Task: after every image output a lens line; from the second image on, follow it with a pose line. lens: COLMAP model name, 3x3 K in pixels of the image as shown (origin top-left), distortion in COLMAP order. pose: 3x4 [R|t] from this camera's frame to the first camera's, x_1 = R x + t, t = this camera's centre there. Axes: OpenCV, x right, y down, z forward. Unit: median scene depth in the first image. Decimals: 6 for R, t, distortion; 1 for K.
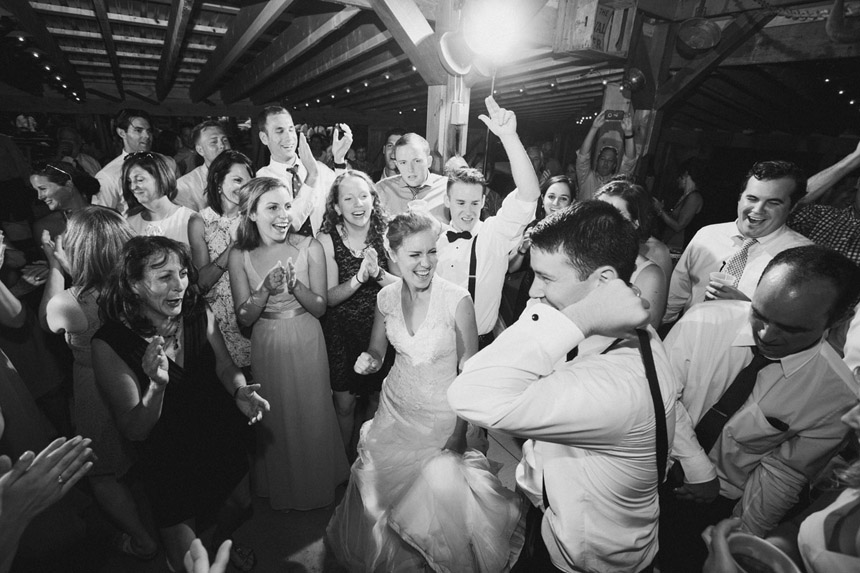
lens RADIAL K [[418.3, 0, 430.0], [0, 418.3, 286.5], [0, 0, 1]] dist [0.000514, 0.000574]
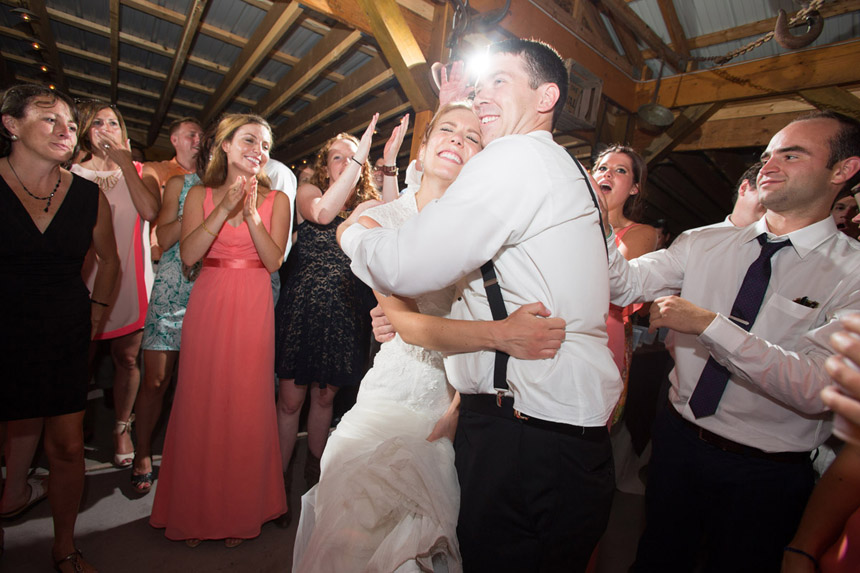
lens RADIAL K [[420.3, 0, 430.0], [0, 420.3, 286.5], [0, 0, 1]] dist [-0.015279, 0.001606]
pose [[0.993647, 0.089267, 0.068542, -0.002813], [-0.068737, 0.963576, -0.258451, 0.180441], [-0.089117, 0.252098, 0.963590, 0.077112]]
